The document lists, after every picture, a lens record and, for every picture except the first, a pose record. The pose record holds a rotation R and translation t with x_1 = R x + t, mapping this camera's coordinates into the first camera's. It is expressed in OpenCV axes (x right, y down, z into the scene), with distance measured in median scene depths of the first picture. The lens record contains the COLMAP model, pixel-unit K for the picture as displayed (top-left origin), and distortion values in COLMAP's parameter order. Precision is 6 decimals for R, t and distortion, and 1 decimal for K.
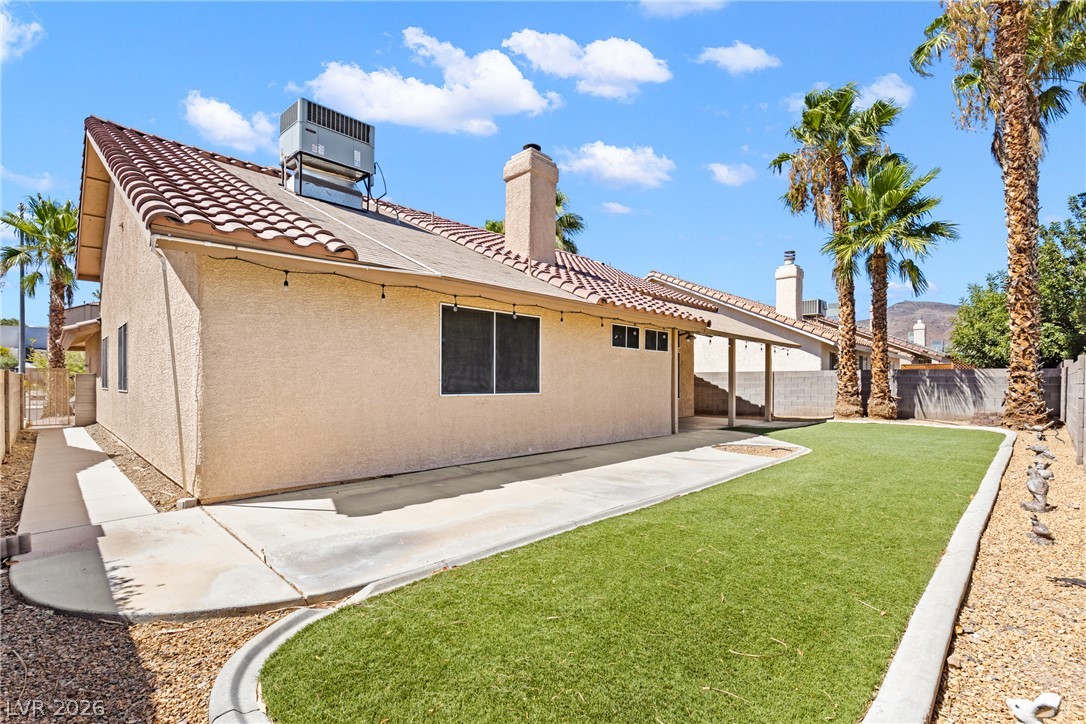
lens RADIAL K [[488.1, 0, 561.1], [0, 488.1, 386.8], [0, 0, 1]] dist [0.008930, -0.002225]
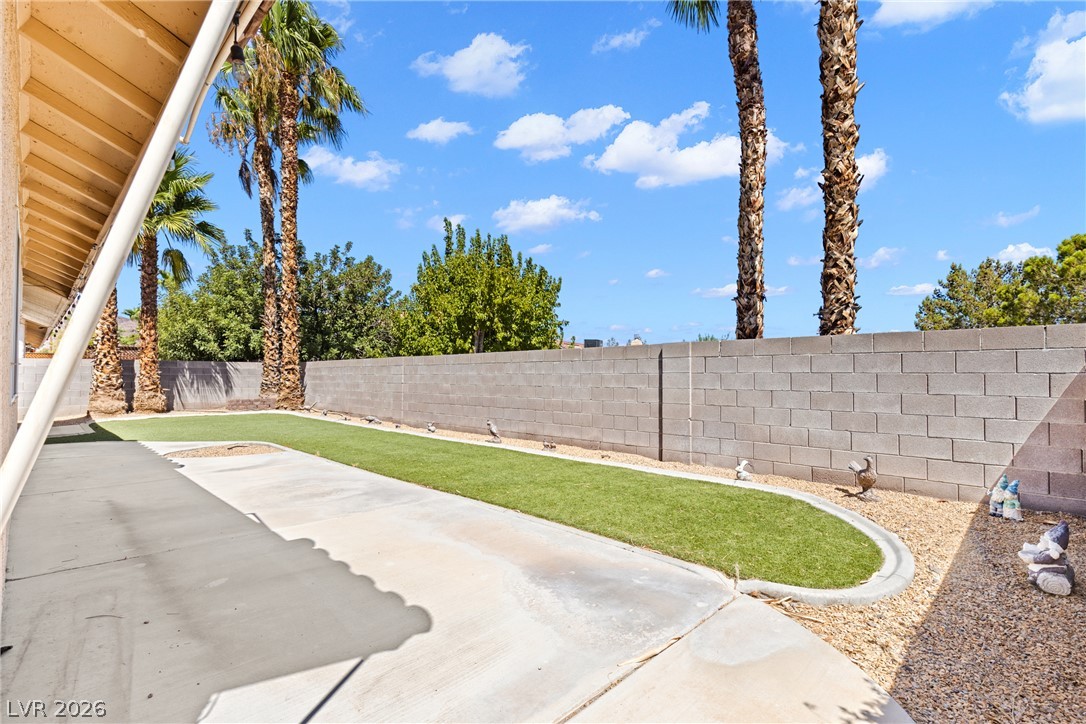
lens RADIAL K [[488.1, 0, 542.9], [0, 488.1, 370.9], [0, 0, 1]] dist [0.008930, -0.002225]
pose [[0.030977, 0.005271, 0.999506, -0.260595], [0.011506, 0.999918, -0.005629, -0.000989], [-0.999454, 0.011675, 0.030914, 0.236388]]
